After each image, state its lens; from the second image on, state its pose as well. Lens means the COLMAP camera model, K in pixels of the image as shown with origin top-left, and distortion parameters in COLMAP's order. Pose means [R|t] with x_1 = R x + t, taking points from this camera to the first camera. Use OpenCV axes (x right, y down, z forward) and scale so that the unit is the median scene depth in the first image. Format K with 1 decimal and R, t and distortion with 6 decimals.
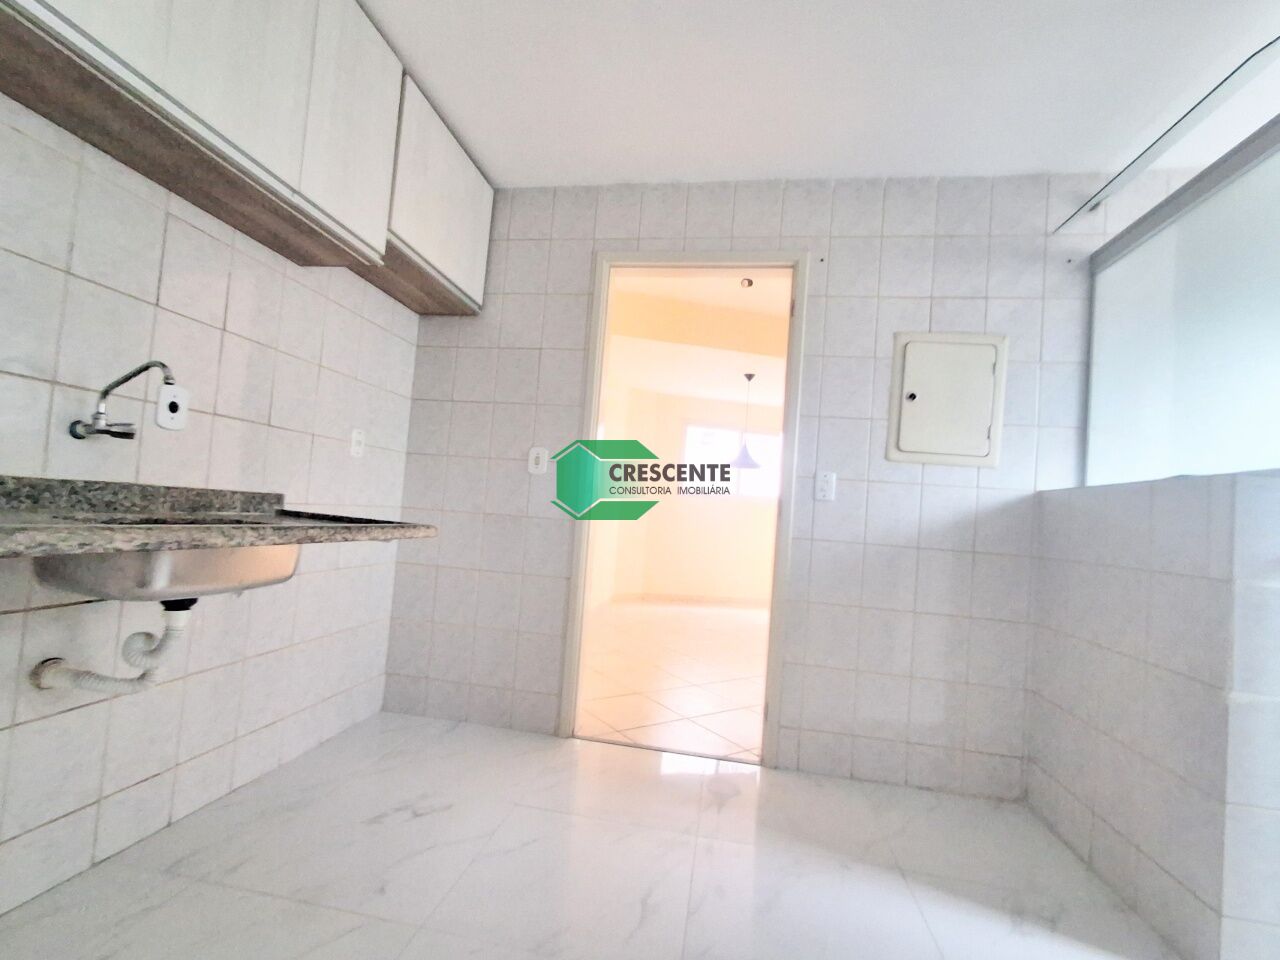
lens RADIAL K [[589.3, 0, 633.8], [0, 589.3, 487.4], [0, 0, 1]] dist [-0.017320, 0.011711]
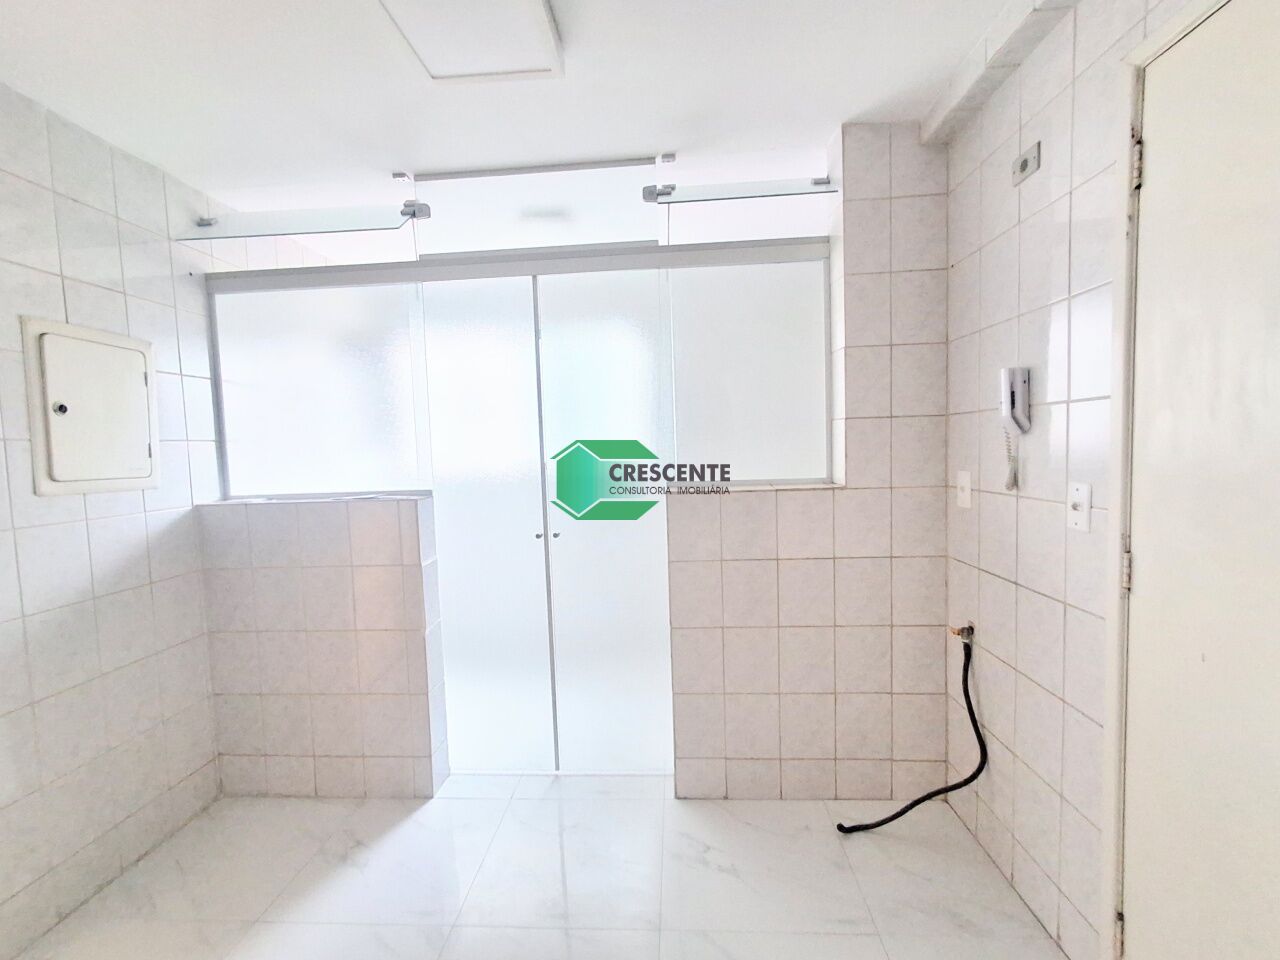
lens RADIAL K [[589.3, 0, 634.1], [0, 589.3, 483.3], [0, 0, 1]] dist [-0.017320, 0.011711]
pose [[-0.101880, -0.133290, 0.985827, -0.366715], [-0.016367, 0.991074, 0.132308, -0.171632], [-0.994662, -0.002655, -0.103152, 0.338491]]
